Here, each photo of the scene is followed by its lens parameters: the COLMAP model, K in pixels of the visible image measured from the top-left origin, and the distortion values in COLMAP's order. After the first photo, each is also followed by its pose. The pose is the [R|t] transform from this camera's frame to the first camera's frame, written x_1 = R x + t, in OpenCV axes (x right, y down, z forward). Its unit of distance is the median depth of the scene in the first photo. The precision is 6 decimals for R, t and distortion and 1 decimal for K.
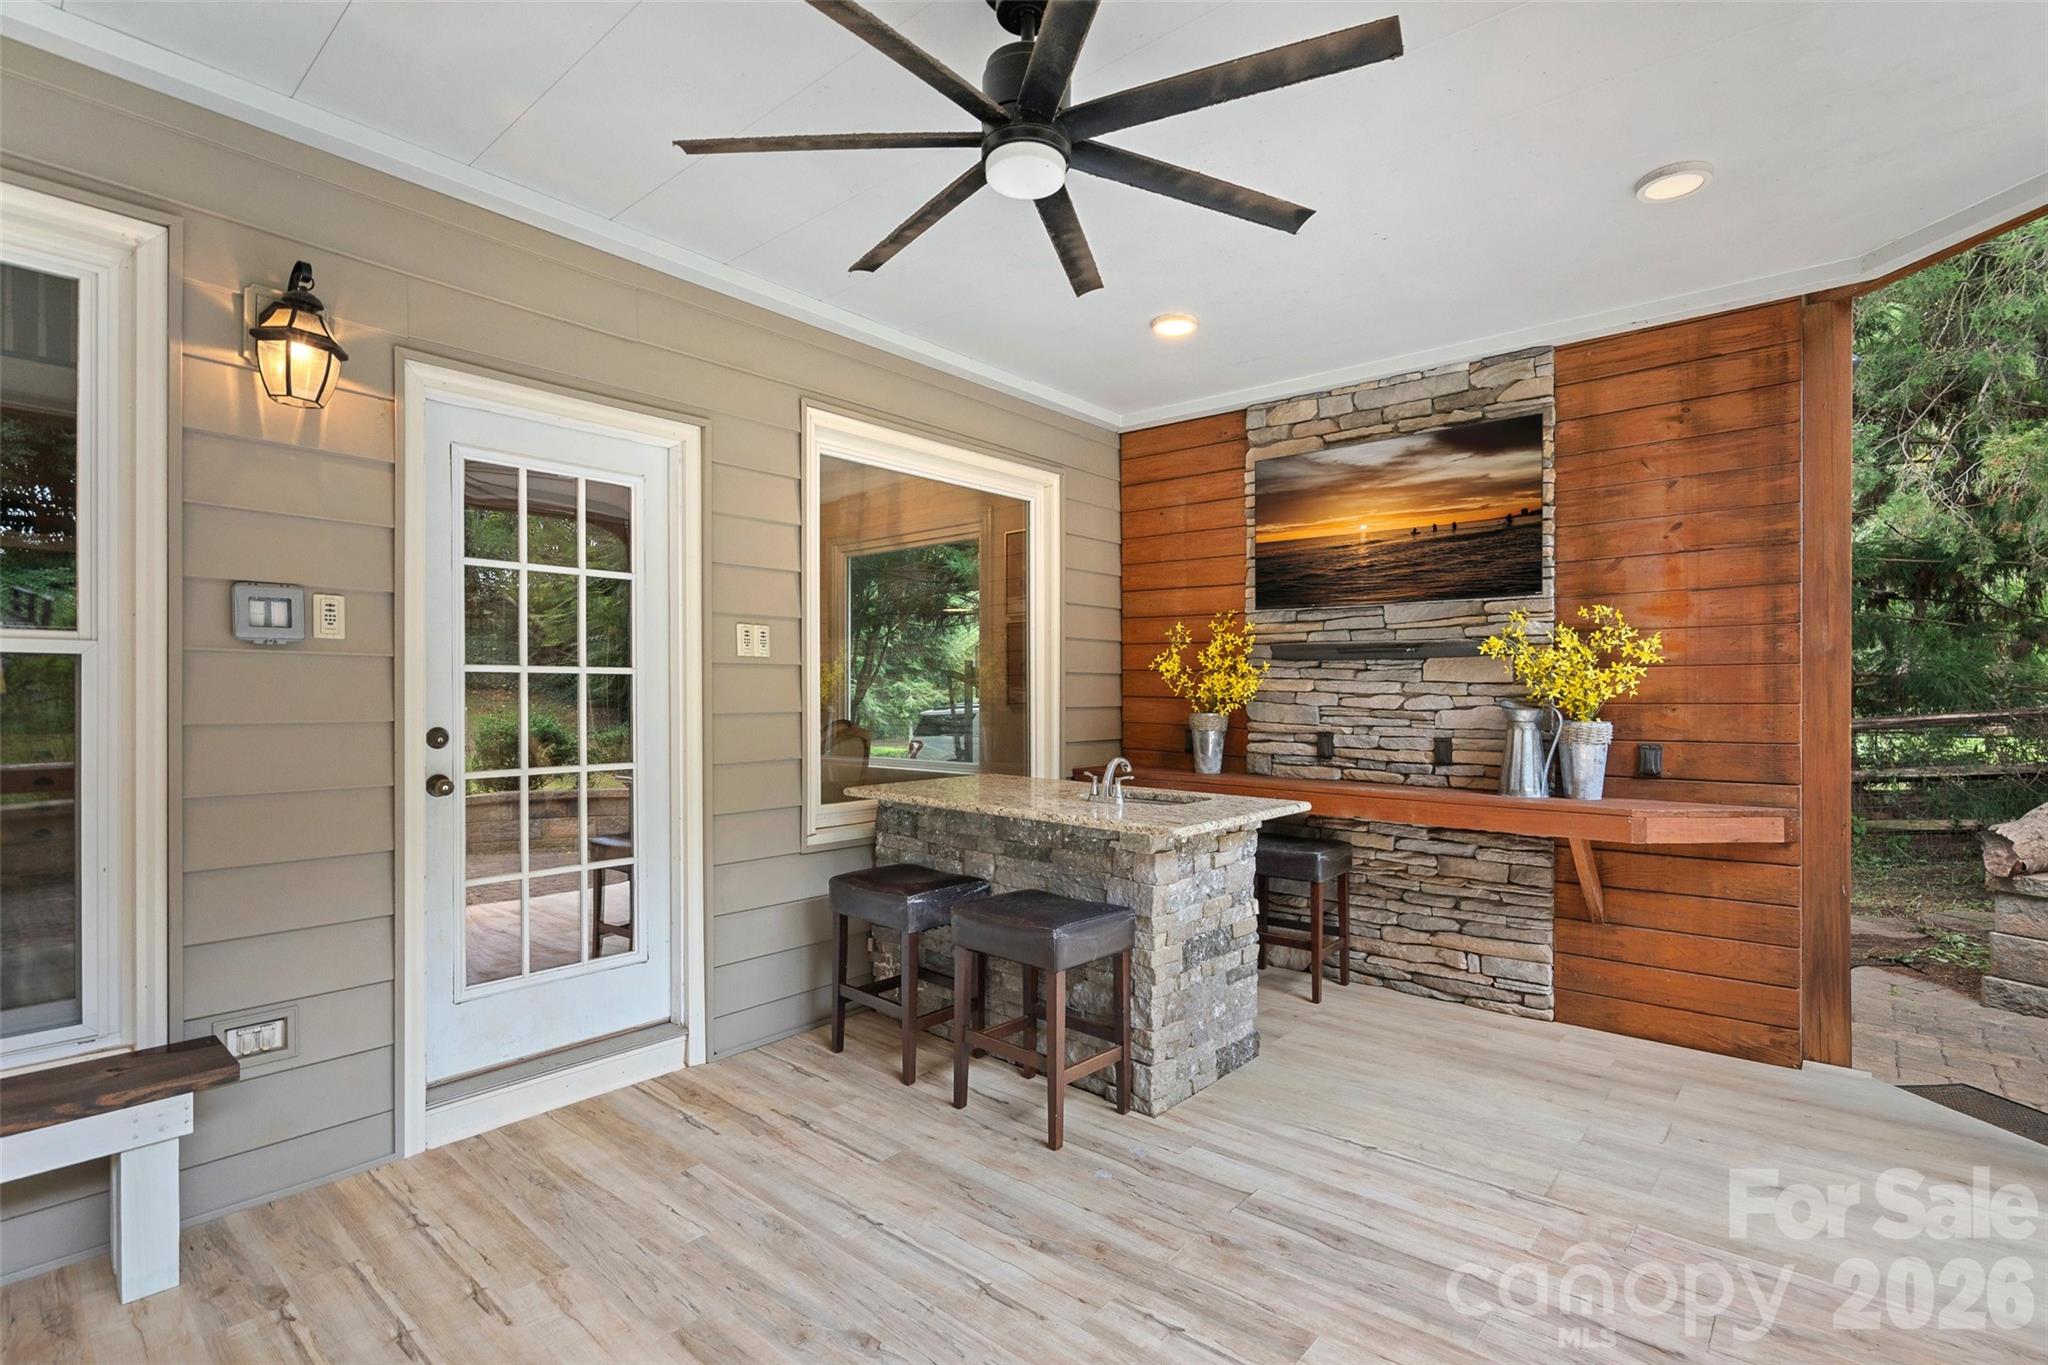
lens RADIAL K [[944.5, 0, 1036.1], [0, 944.5, 686.2], [0, 0, 1]] dist [-0.000033, -0.001100]
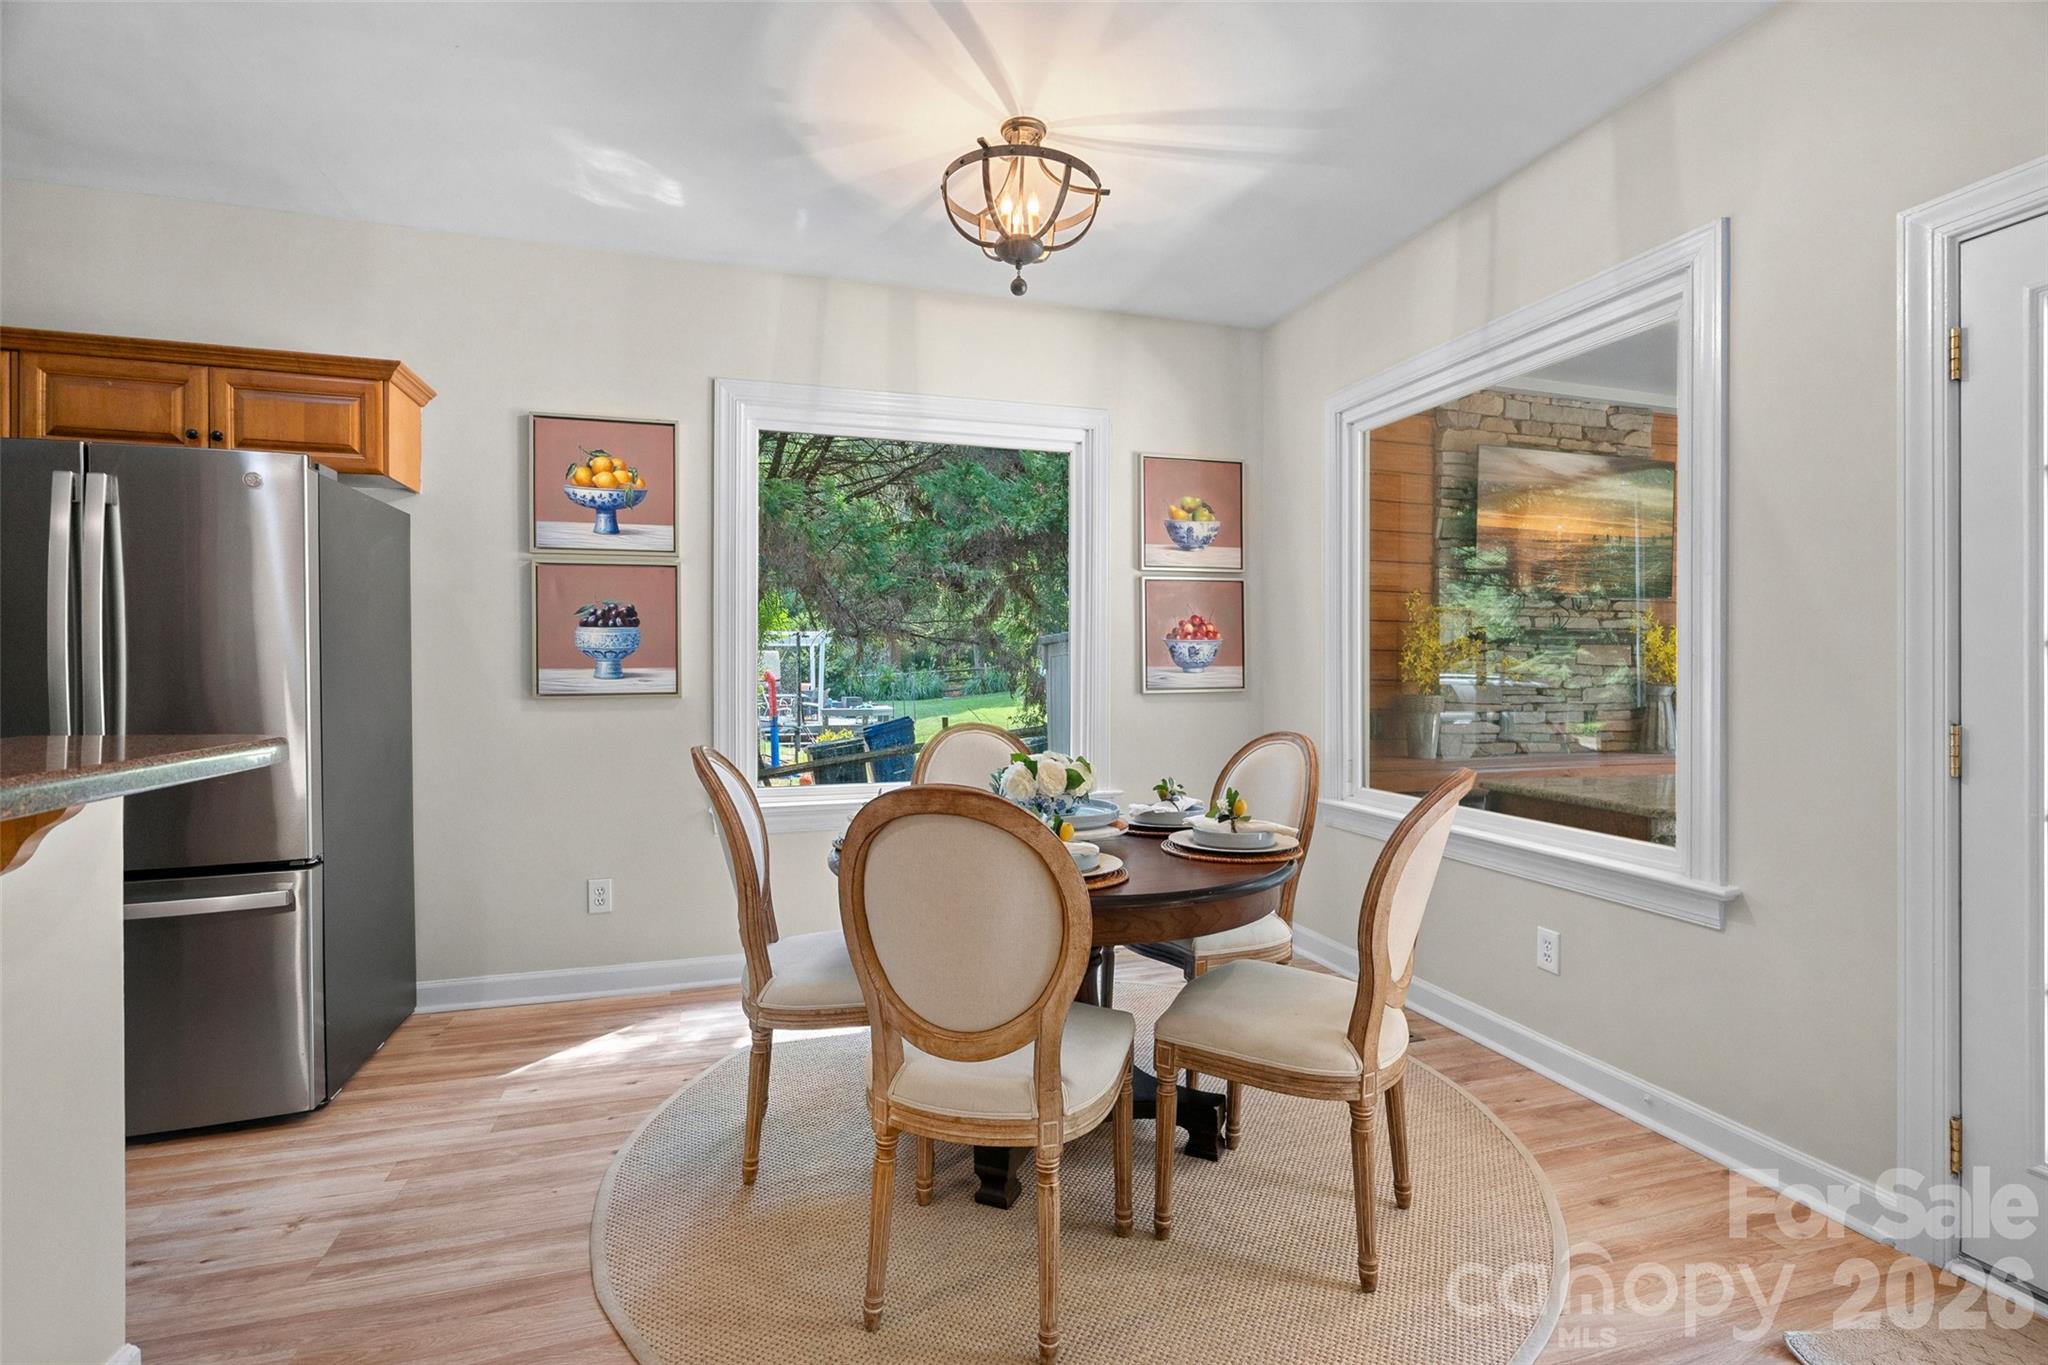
lens RADIAL K [[944.5, 0, 1022.9], [0, 944.5, 676.5], [0, 0, 1]] dist [-0.000033, -0.001100]
pose [[0.536721, -0.011121, 0.843686, -1.081270], [-0.007560, 0.999810, 0.017988, -0.007155], [-0.843726, -0.016033, 0.536535, 1.063918]]
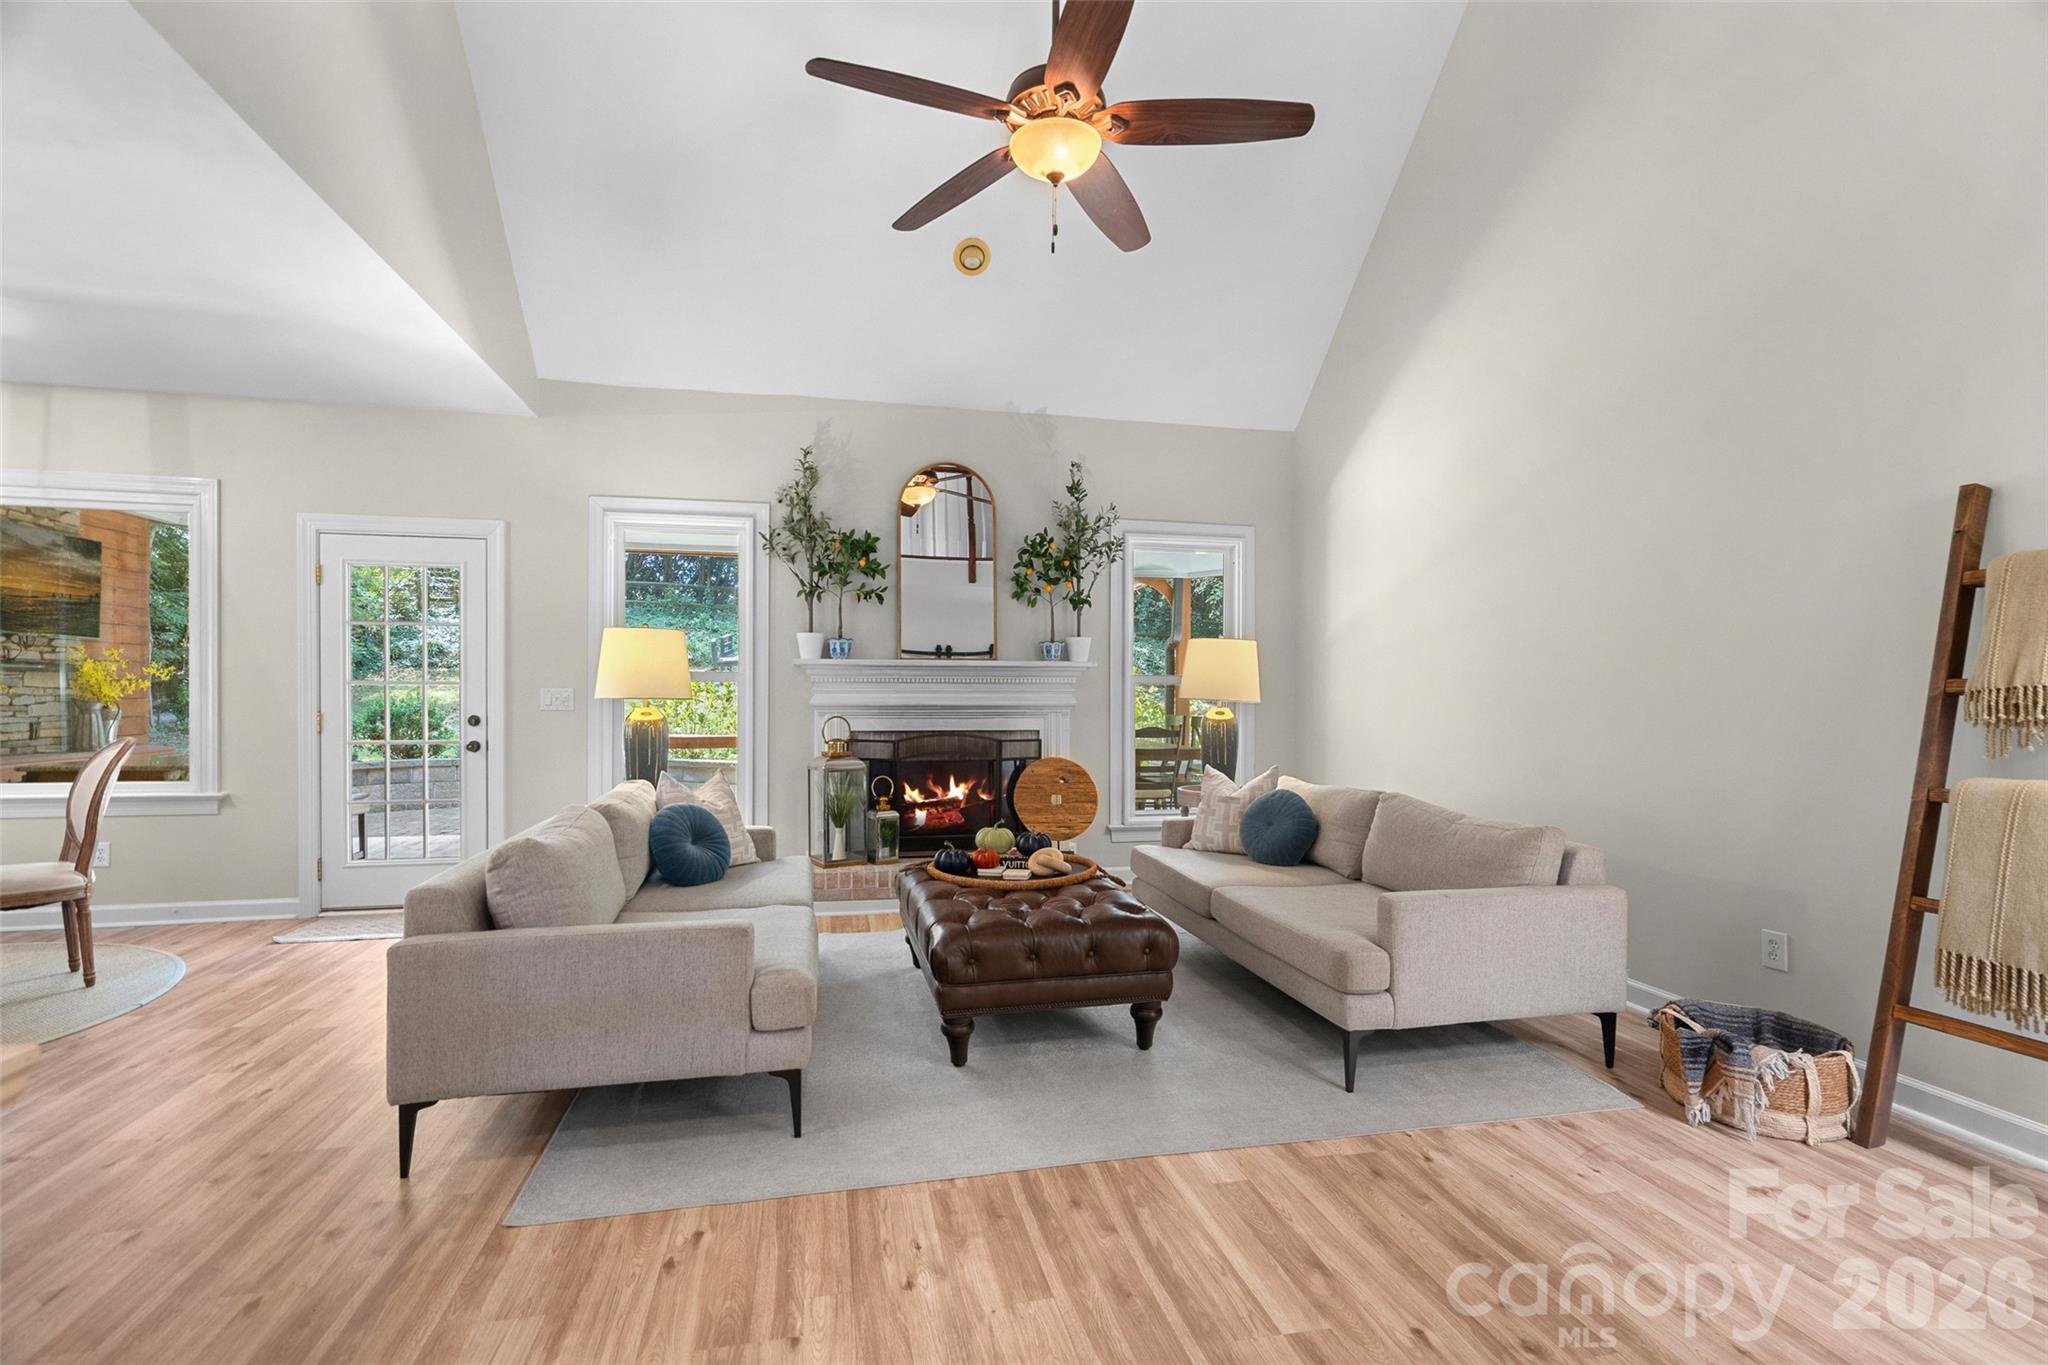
lens RADIAL K [[944.5, 0, 1020.9], [0, 944.5, 687.1], [0, 0, 1]] dist [-0.000033, -0.001100]
pose [[-0.796596, -0.004267, 0.604496, -2.025438], [-0.012459, 0.999879, -0.009361, -0.011368], [-0.604383, -0.014988, -0.796553, 1.389602]]
